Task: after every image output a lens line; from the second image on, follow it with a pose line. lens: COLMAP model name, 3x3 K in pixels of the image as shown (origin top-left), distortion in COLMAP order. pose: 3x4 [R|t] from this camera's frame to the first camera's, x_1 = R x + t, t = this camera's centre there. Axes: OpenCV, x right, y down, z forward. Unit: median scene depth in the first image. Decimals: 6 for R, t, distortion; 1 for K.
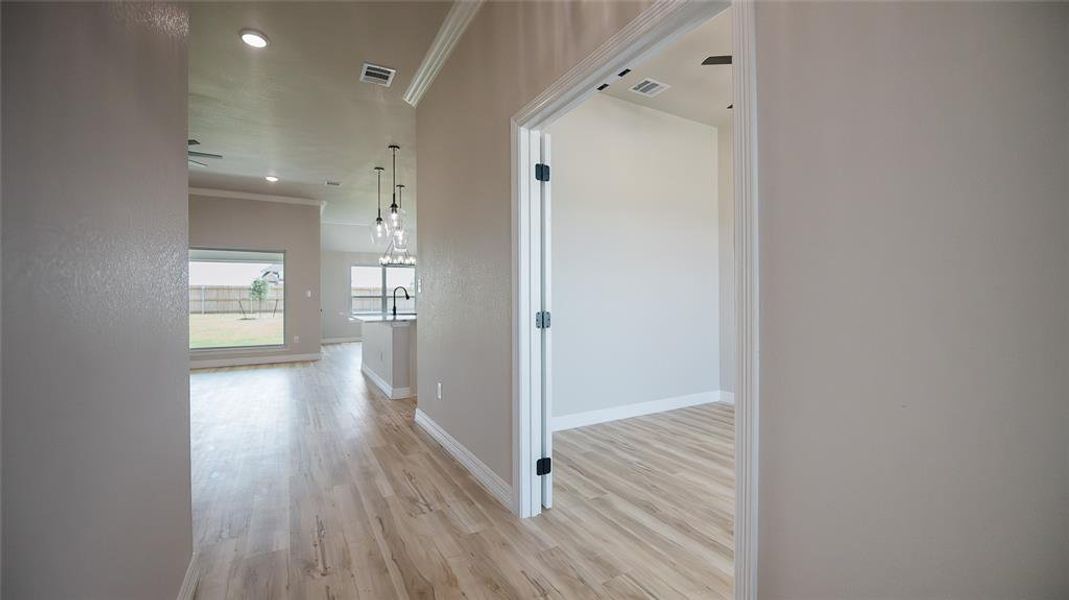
lens RADIAL K [[444.7, 0, 531.5], [0, 444.7, 300.3], [0, 0, 1]] dist [-0.015233, -0.000634]
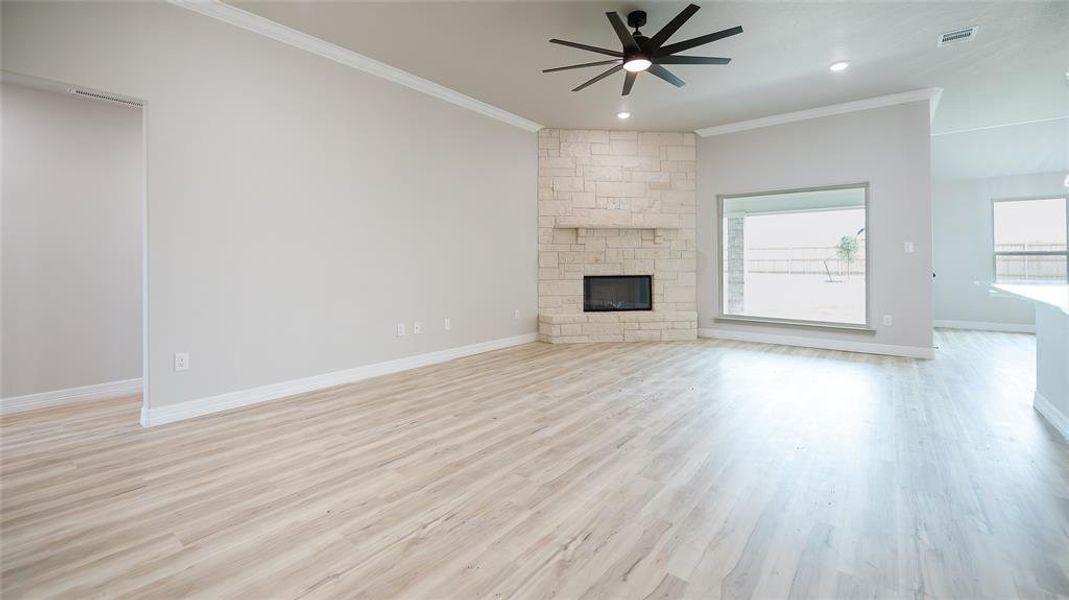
lens RADIAL K [[444.7, 0, 543.1], [0, 444.7, 252.1], [0, 0, 1]] dist [-0.015233, -0.000634]
pose [[0.389392, -0.012004, -0.920994, -0.117218], [-0.006396, 0.999856, -0.015735, 0.003433], [0.921050, 0.012018, 0.389259, 0.248008]]
